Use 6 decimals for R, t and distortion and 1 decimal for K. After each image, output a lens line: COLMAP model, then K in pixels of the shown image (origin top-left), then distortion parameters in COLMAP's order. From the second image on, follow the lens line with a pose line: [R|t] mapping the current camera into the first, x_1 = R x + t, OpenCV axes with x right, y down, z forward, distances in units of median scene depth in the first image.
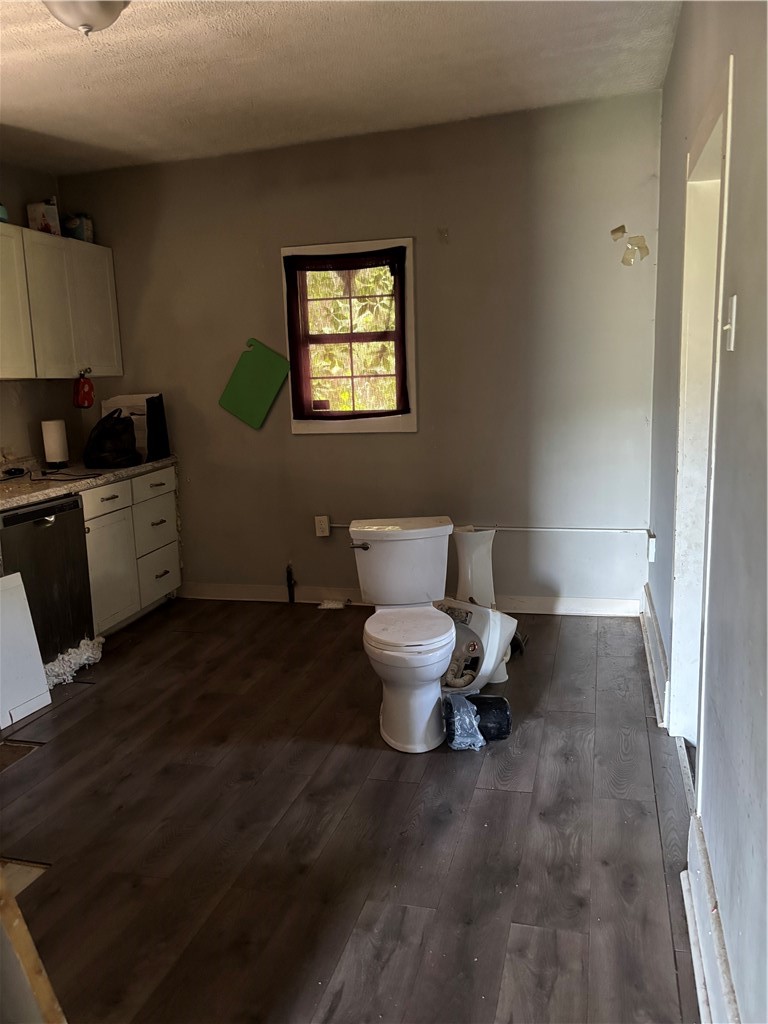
lens RADIAL K [[761.0, 0, 387.6], [0, 761.0, 516.5], [0, 0, 1]] dist [0.024592, -0.037365]
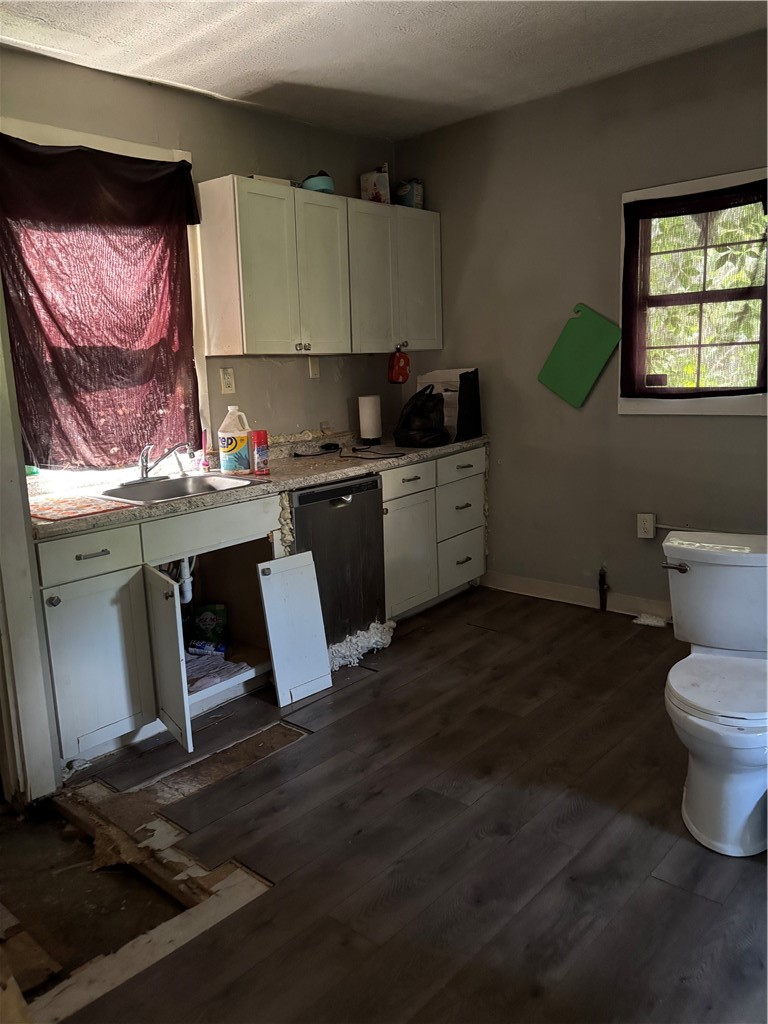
lens RADIAL K [[761.0, 0, 382.6], [0, 761.0, 516.3], [0, 0, 1]] dist [0.024592, -0.037365]
pose [[0.894097, 0.084053, -0.439915, 0.026845], [-0.066682, 0.996267, 0.054826, -0.027807], [0.442881, -0.019685, 0.896364, 0.132686]]
